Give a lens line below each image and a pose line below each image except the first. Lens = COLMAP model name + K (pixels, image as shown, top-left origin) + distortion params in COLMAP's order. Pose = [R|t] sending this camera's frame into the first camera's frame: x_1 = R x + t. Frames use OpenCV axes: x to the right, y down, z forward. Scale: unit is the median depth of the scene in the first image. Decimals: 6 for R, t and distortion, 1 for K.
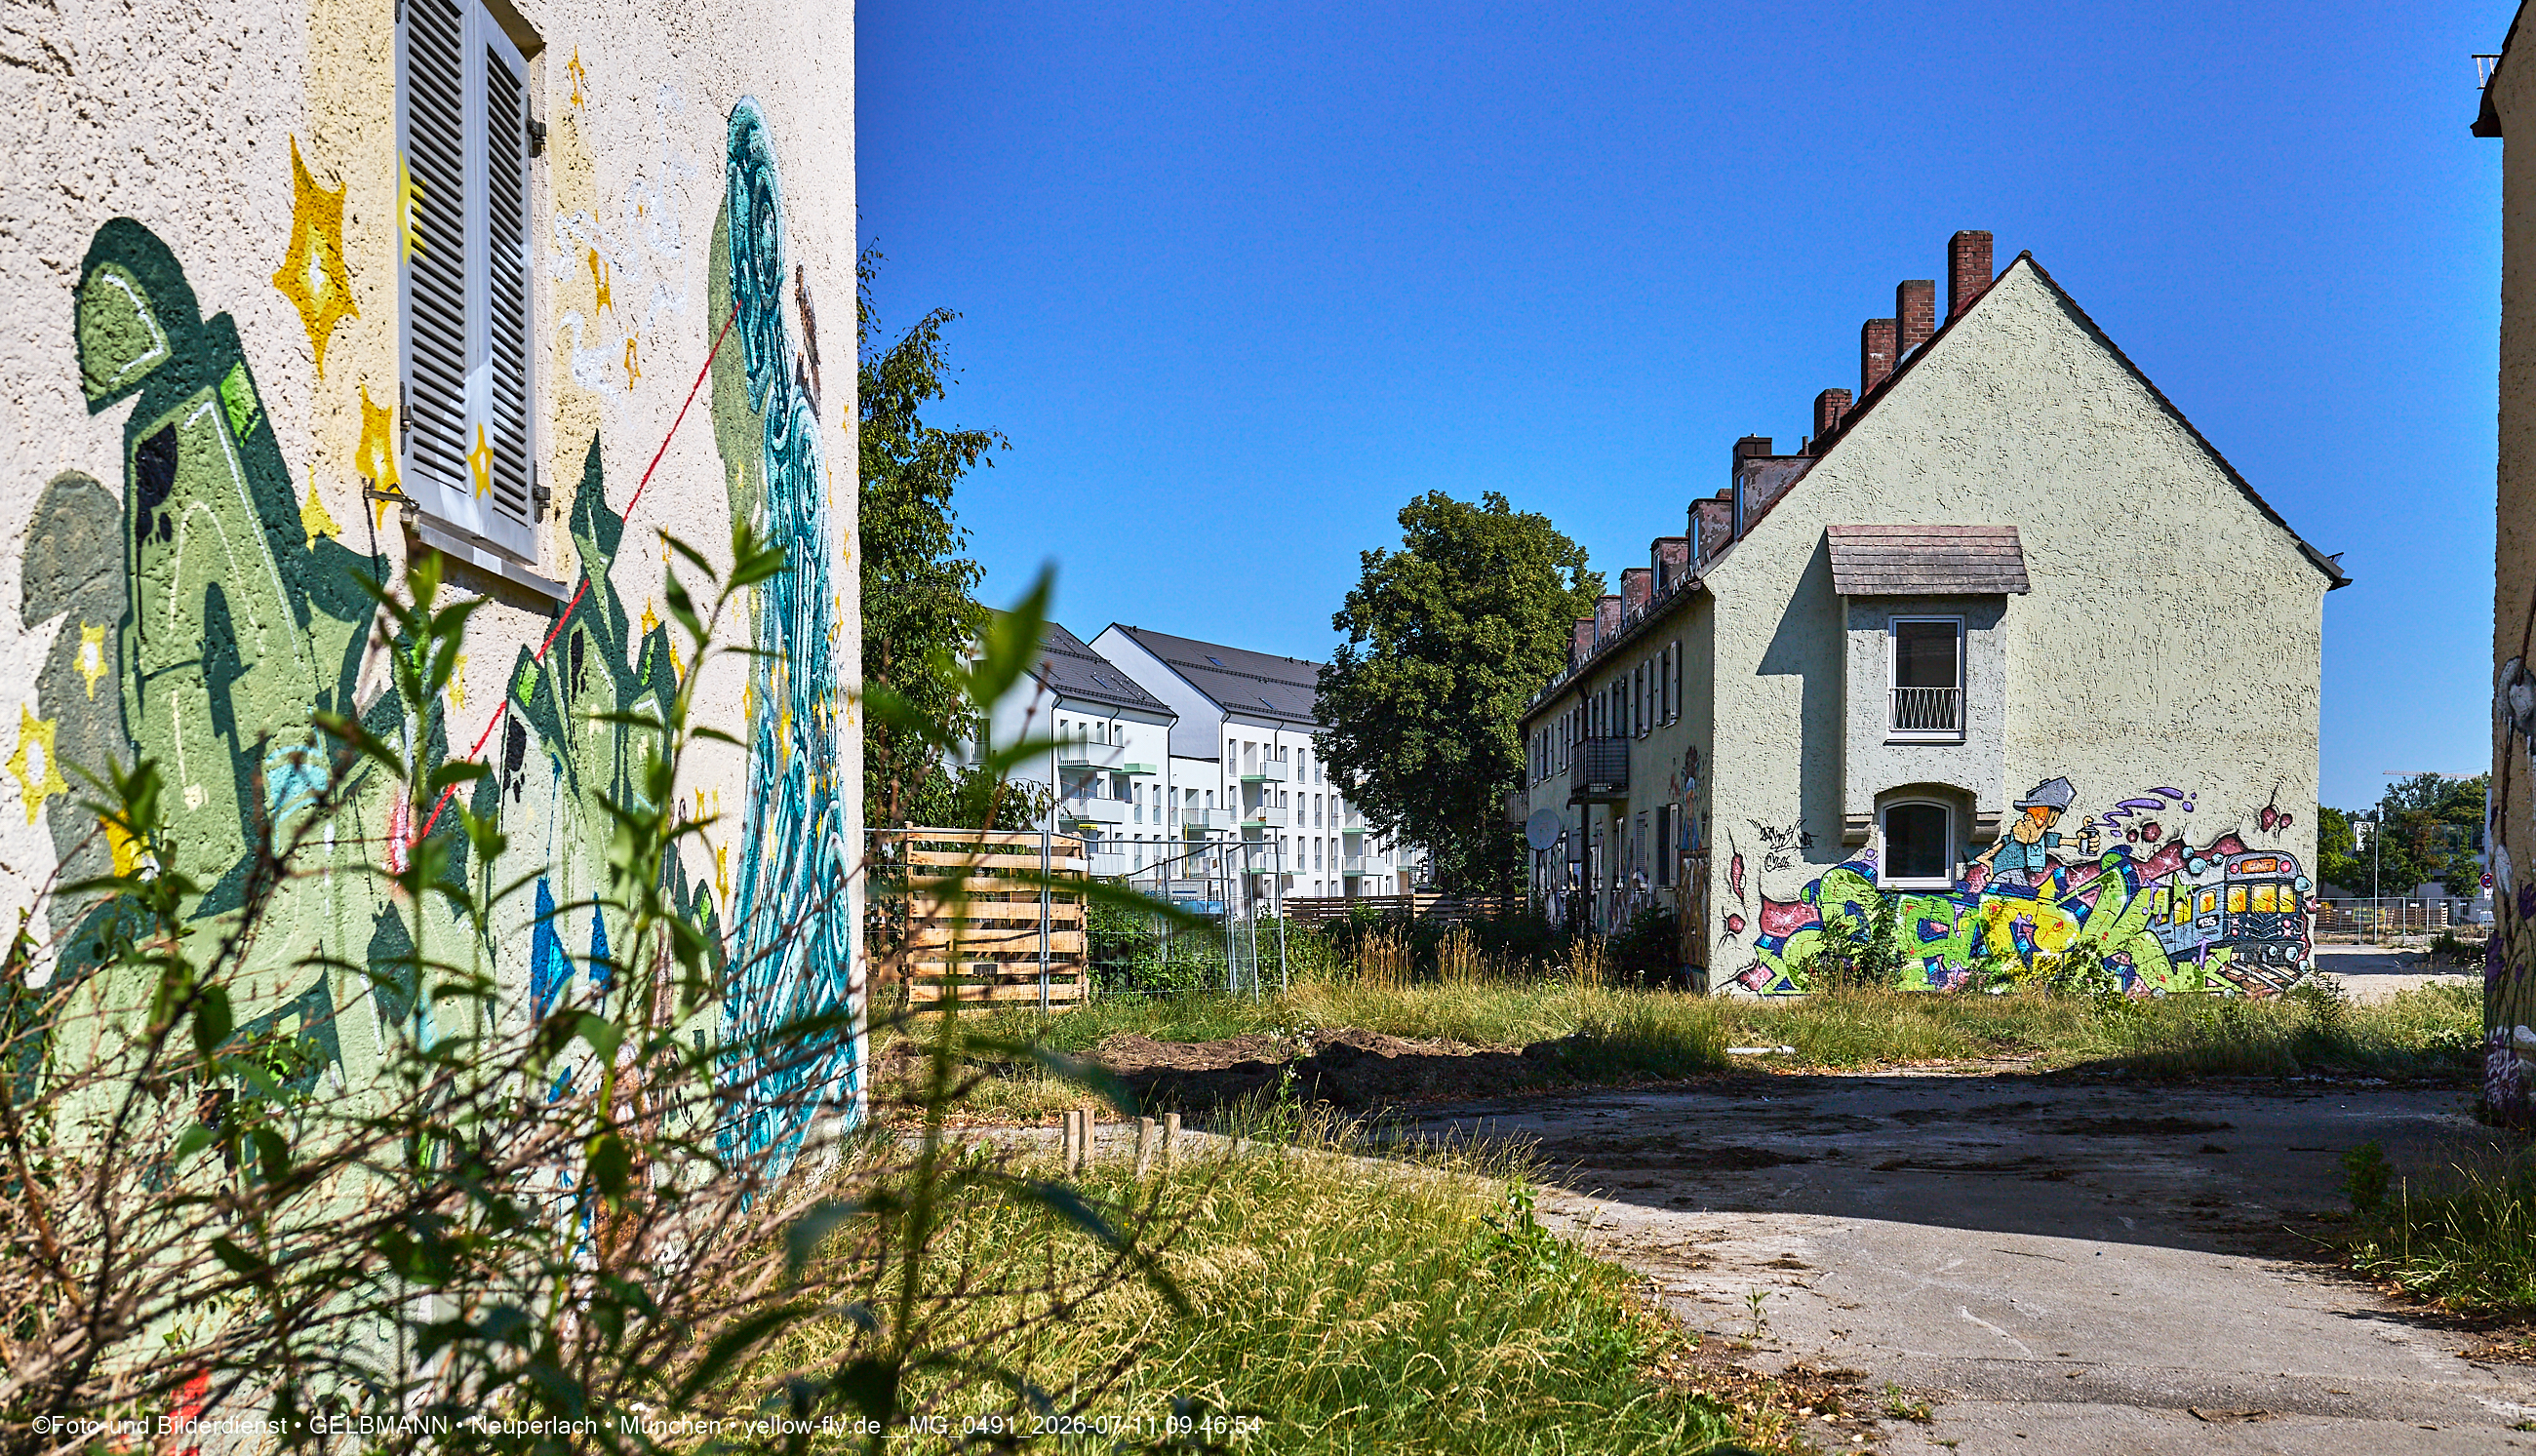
lens RADIAL K [[2568.3, 0, 1257.6], [0, 2568.3, 1065.5], [0, 0, 1]] dist [-0.014379, 0.000000]
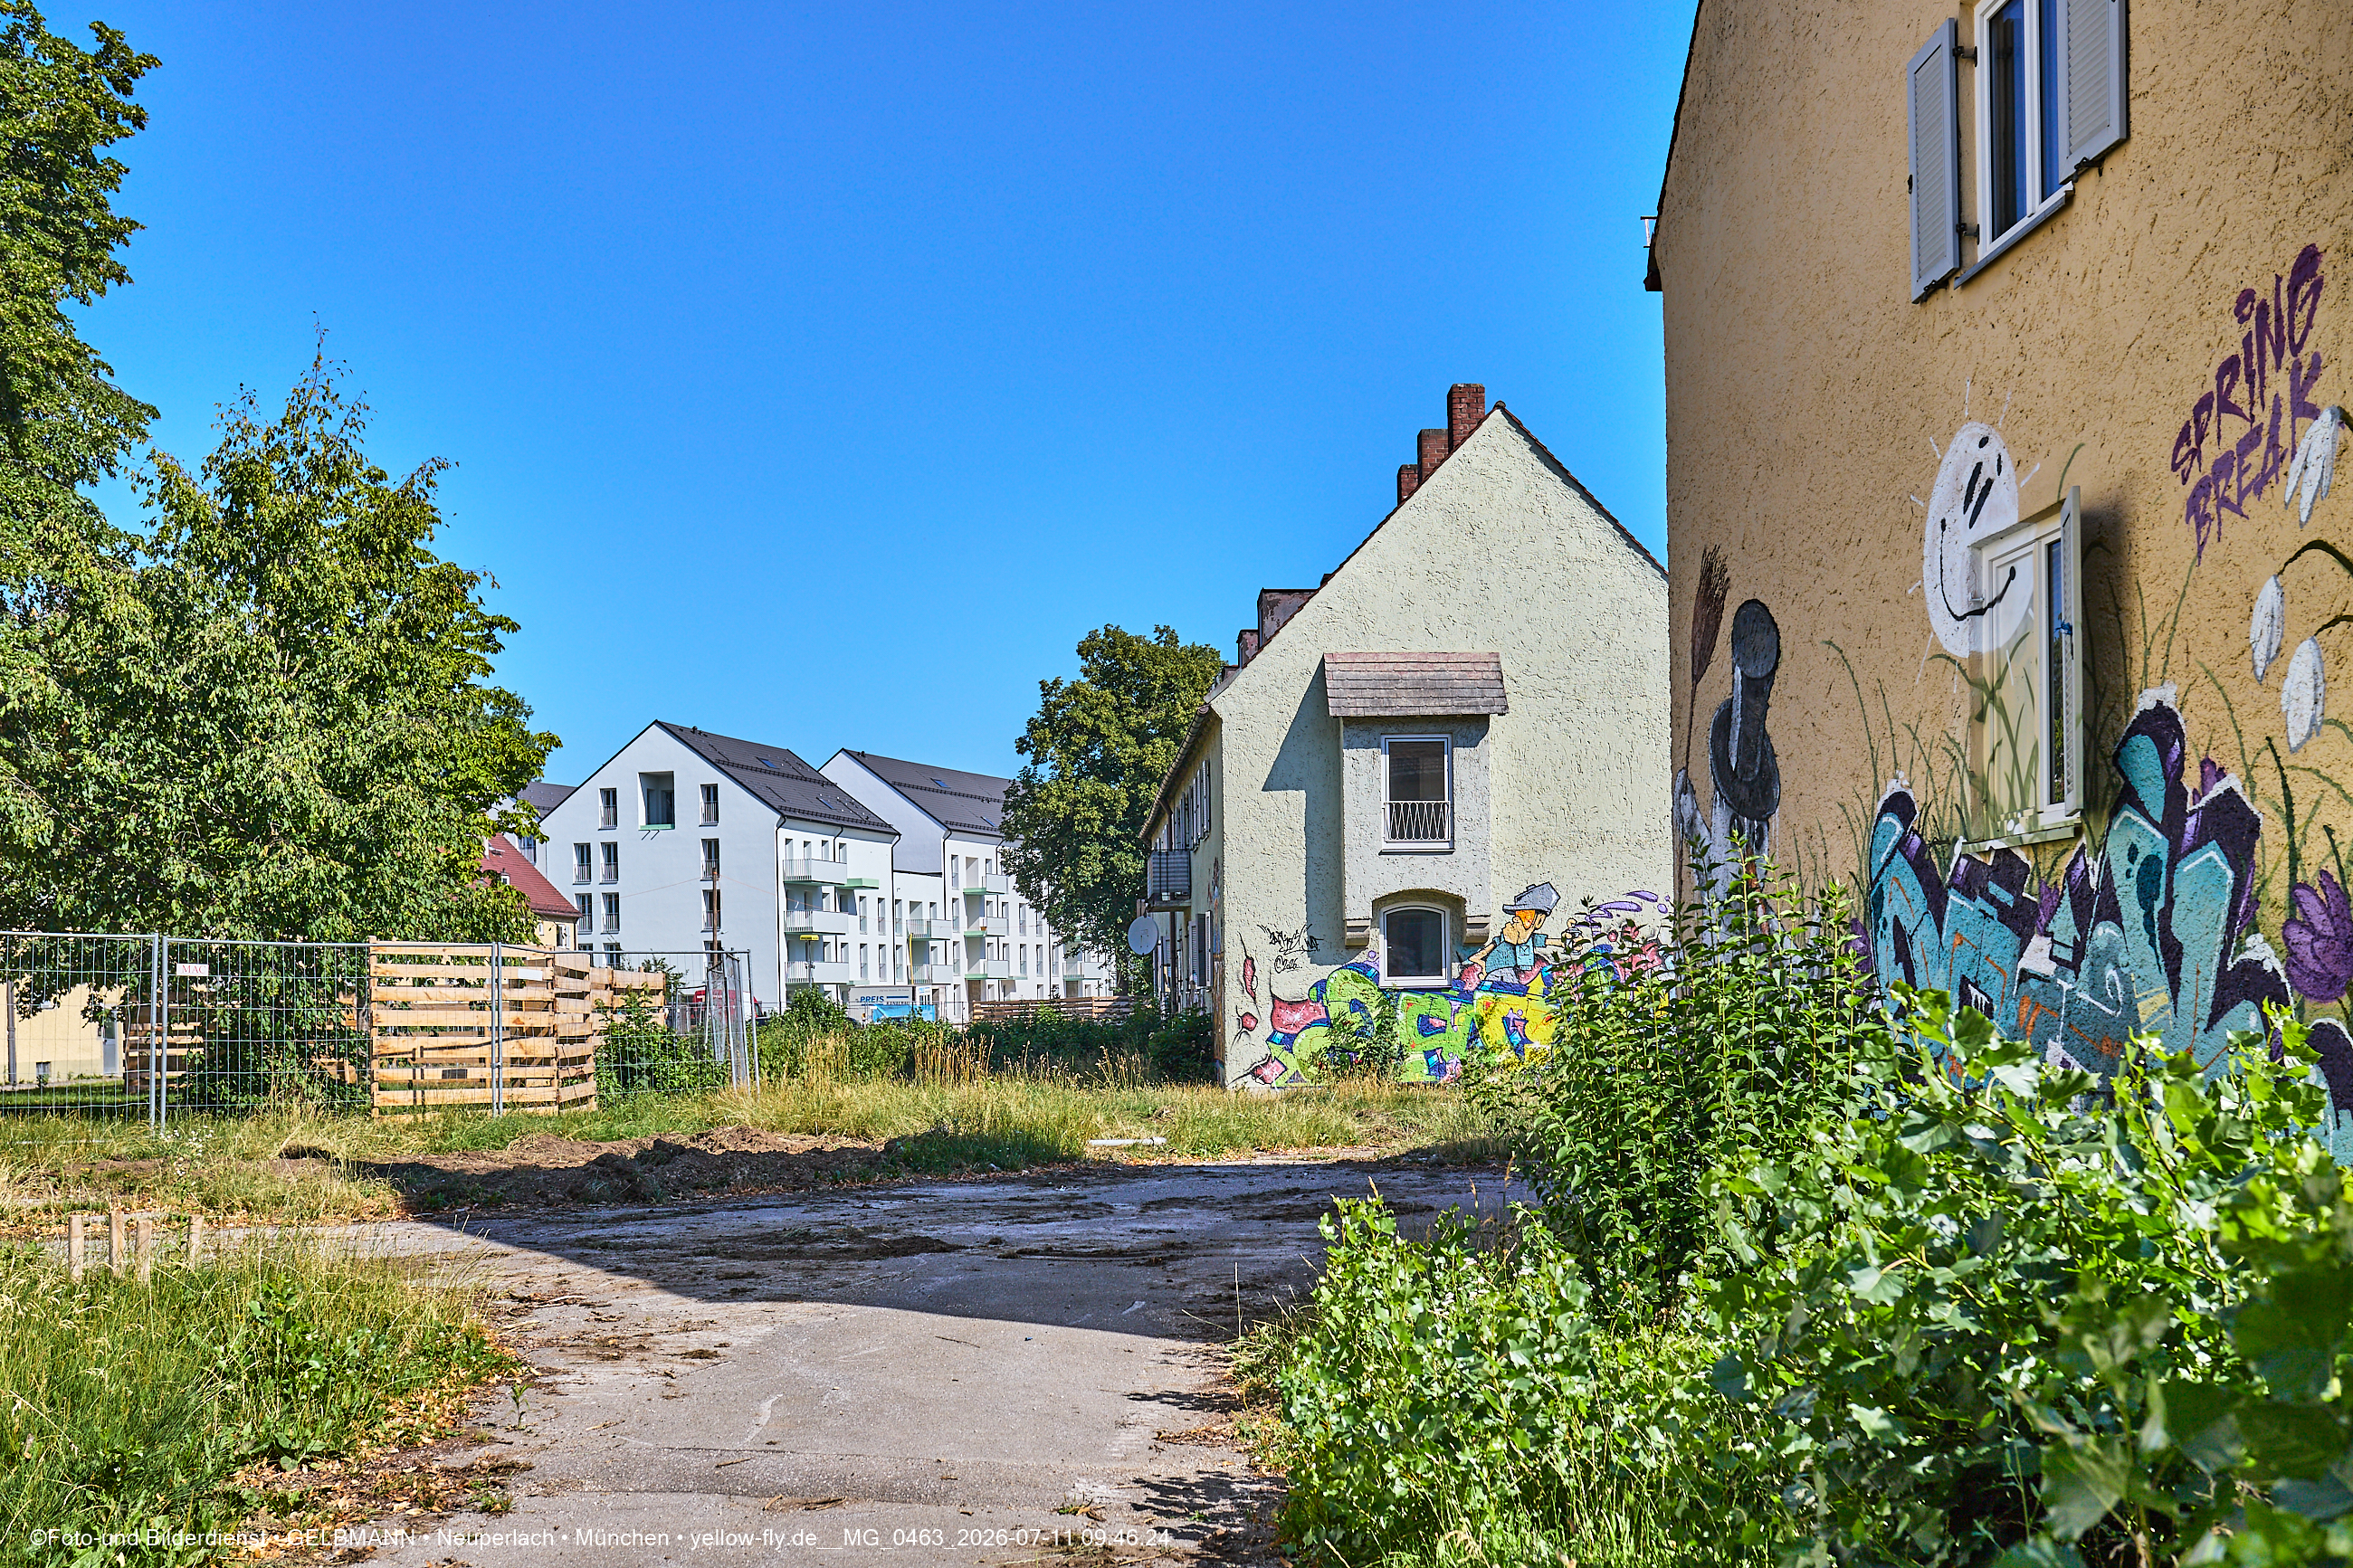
lens RADIAL K [[2375.9, 0, 1189.5], [0, 2375.9, 1075.5], [0, 0, 1]] dist [-0.024437, 0.000000]
pose [[0.999147, -0.011407, 0.039700, 0.117228], [0.012731, 0.999366, -0.033255, -0.000149], [-0.039295, 0.033732, 0.998658, 0.008432]]
